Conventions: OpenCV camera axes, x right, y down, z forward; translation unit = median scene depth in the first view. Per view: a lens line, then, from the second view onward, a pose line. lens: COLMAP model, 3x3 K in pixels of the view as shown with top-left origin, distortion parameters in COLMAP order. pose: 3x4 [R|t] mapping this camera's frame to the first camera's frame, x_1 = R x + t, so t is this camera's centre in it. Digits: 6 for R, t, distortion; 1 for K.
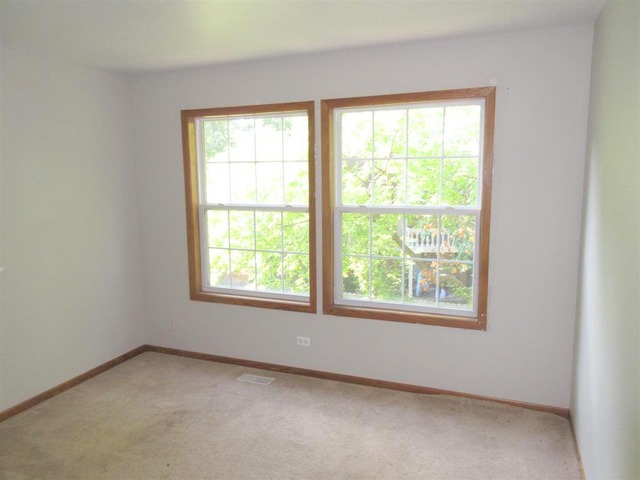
lens RADIAL K [[481.2, 0, 320.0], [0, 481.2, 240.0], [0, 0, 1]] dist [0.001203, 0.000204]
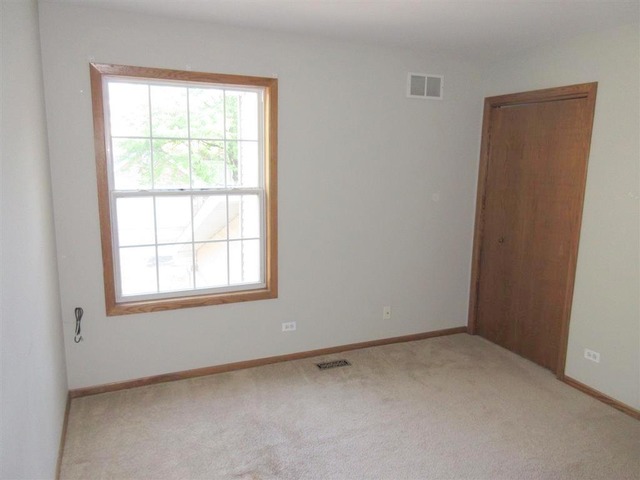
lens RADIAL K [[475.9, 0, 320.0], [0, 475.9, 240.0], [0, 0, 1]] dist [0.004386, -0.000518]
pose [[0.710079, -0.101628, 0.696749, -0.541711], [0.075938, 0.994811, 0.067712, -0.021618], [-0.700015, 0.004829, 0.714112, 0.222422]]
